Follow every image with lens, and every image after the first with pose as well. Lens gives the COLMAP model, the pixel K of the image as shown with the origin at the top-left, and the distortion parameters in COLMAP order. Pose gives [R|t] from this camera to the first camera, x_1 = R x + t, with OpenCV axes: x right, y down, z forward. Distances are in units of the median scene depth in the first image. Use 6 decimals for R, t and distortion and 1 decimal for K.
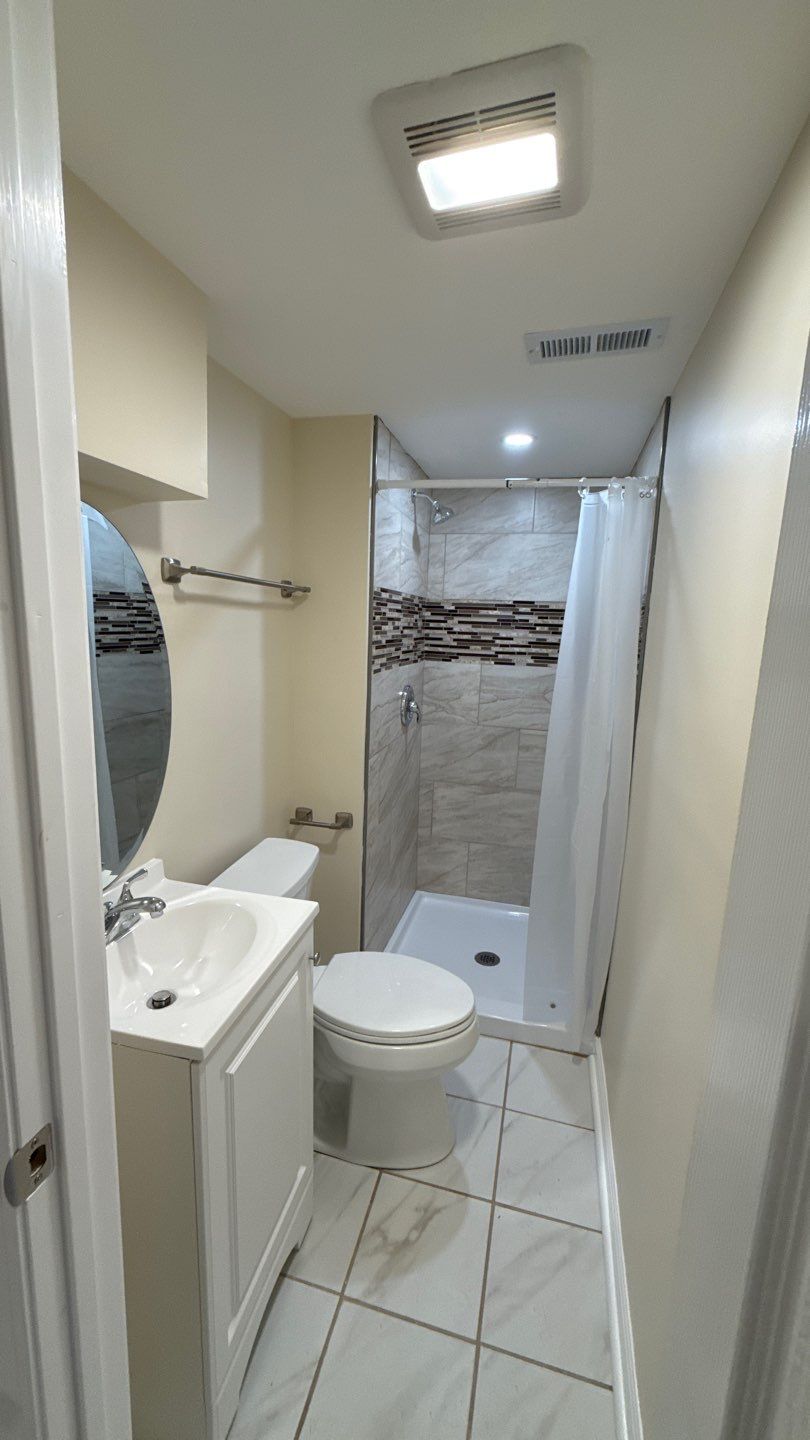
lens RADIAL K [[573.5, 0, 397.8], [0, 573.5, 725.7], [0, 0, 1]] dist [0.000725, 0.000016]
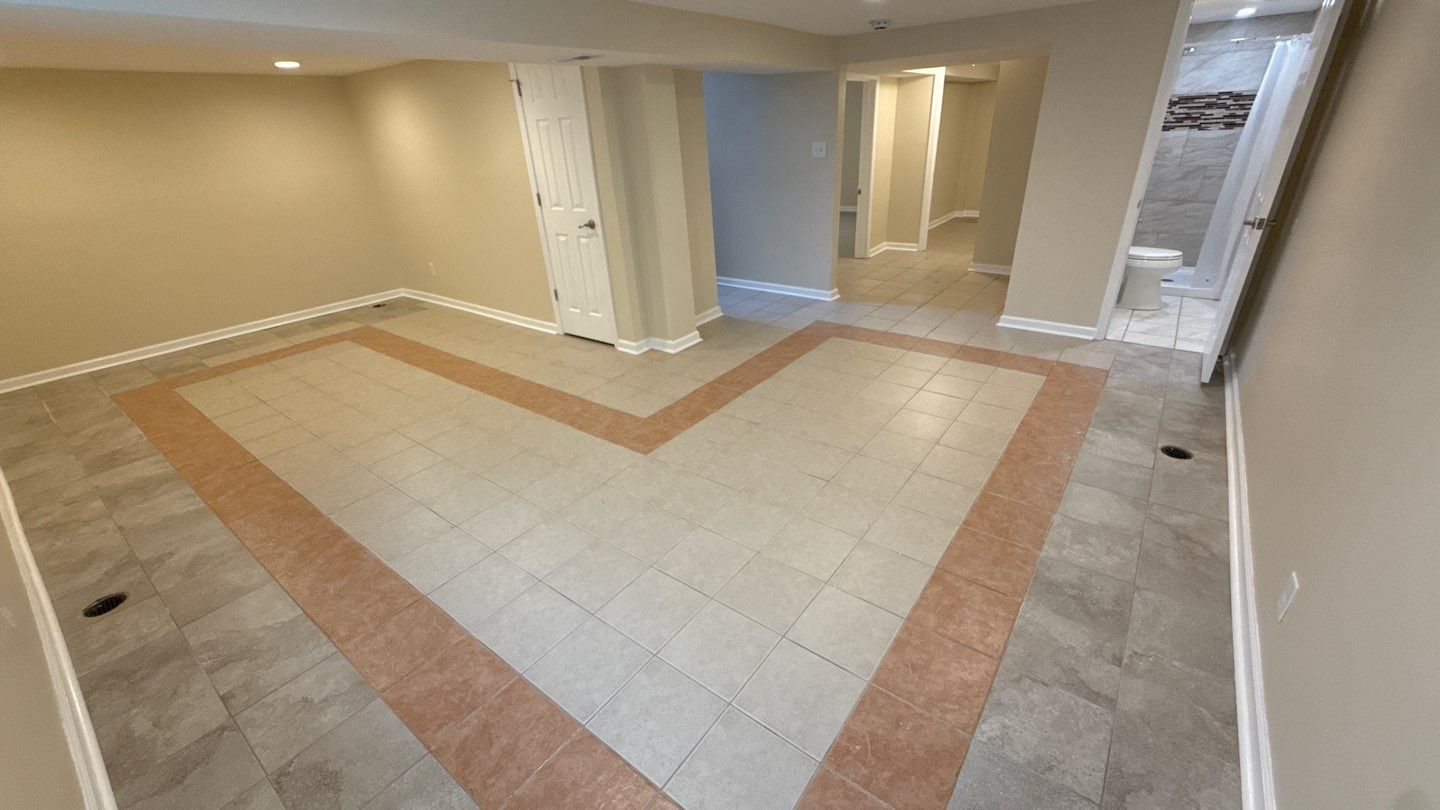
lens RADIAL K [[573.5, 0, 720.0], [0, 573.5, 405.0], [0, 0, 1]] dist [0.000725, 0.000016]
pose [[0.923405, 0.094312, -0.372060, -0.502414], [0.015309, 0.959521, 0.281219, 0.207525], [0.383522, -0.265375, 0.884583, -1.534883]]
